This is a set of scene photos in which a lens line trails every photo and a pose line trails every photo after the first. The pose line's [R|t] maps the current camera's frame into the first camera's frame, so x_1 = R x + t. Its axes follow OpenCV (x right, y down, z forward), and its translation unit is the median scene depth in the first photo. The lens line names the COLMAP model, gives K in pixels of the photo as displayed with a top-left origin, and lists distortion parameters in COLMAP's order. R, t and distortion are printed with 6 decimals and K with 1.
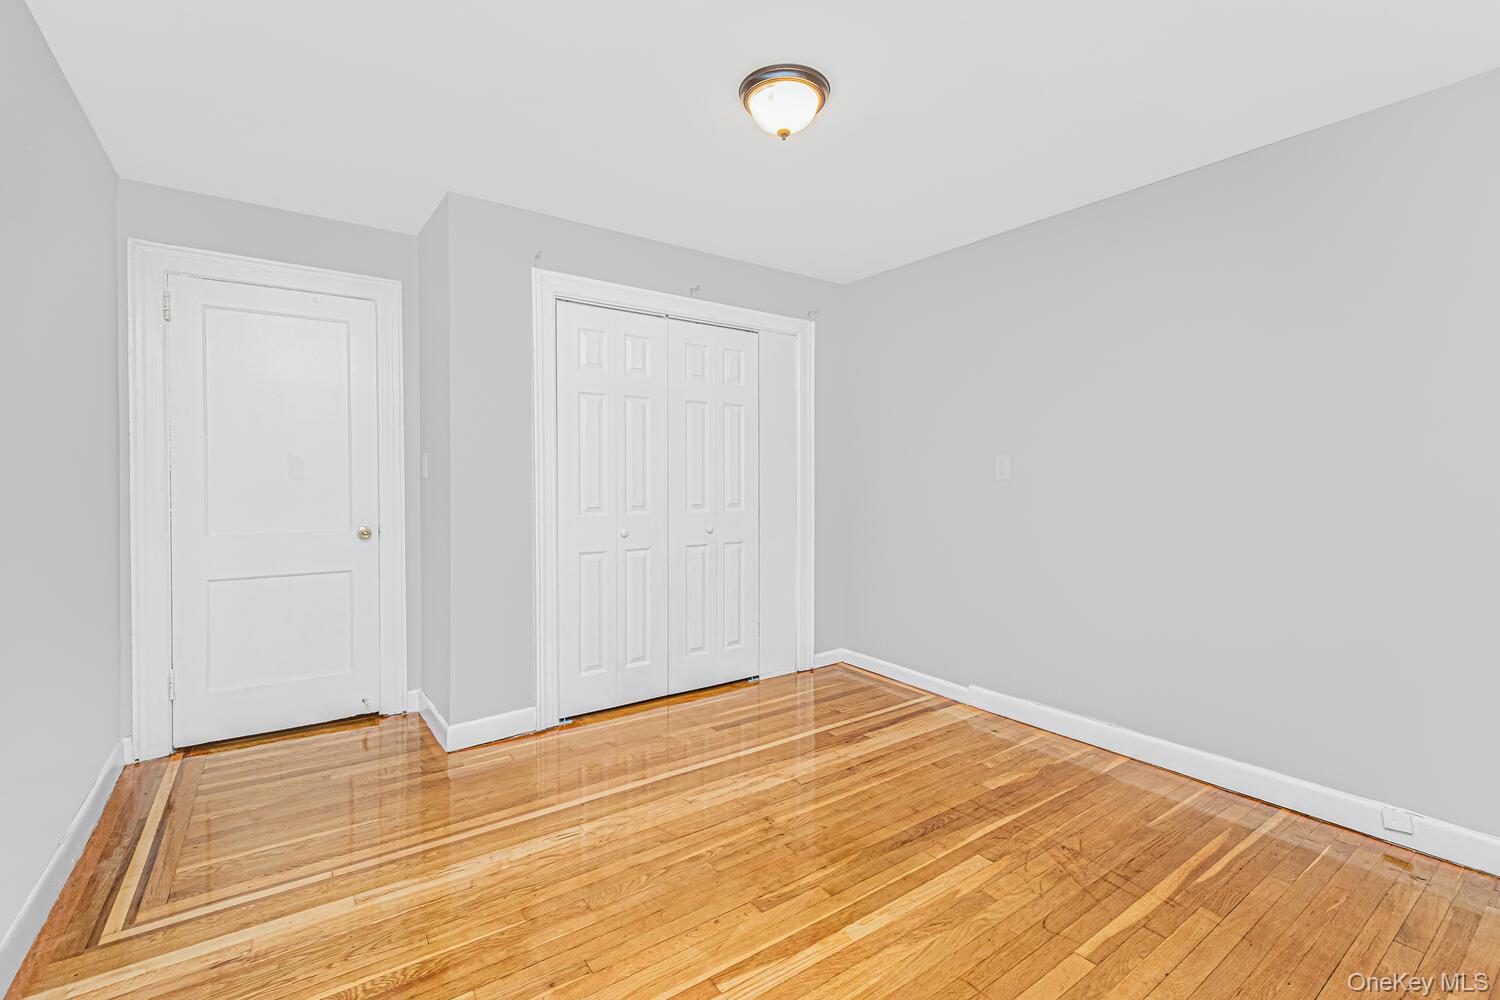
lens RADIAL K [[657.1, 0, 746.8], [0, 657.1, 487.6], [0, 0, 1]] dist [-0.000717, -0.000403]
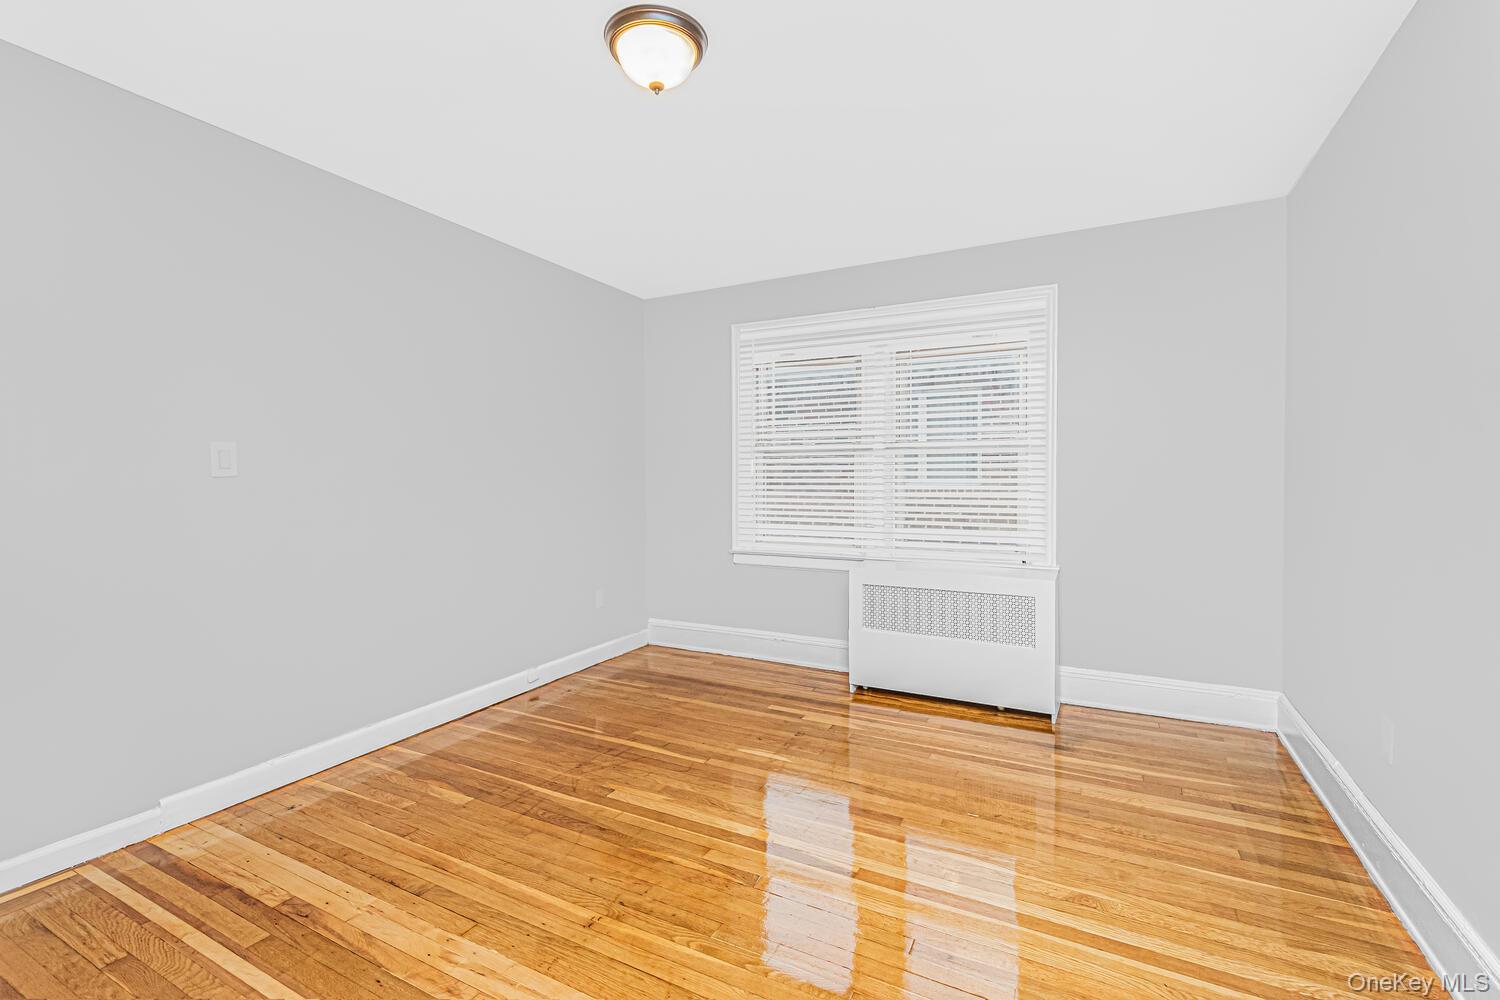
lens RADIAL K [[657.1, 0, 746.8], [0, 657.1, 487.6], [0, 0, 1]] dist [-0.000717, -0.000403]
pose [[-0.459117, -0.014574, 0.888256, -0.671083], [0.012625, 0.999657, 0.022928, -0.011808], [-0.888286, 0.021740, -0.458775, 1.102725]]
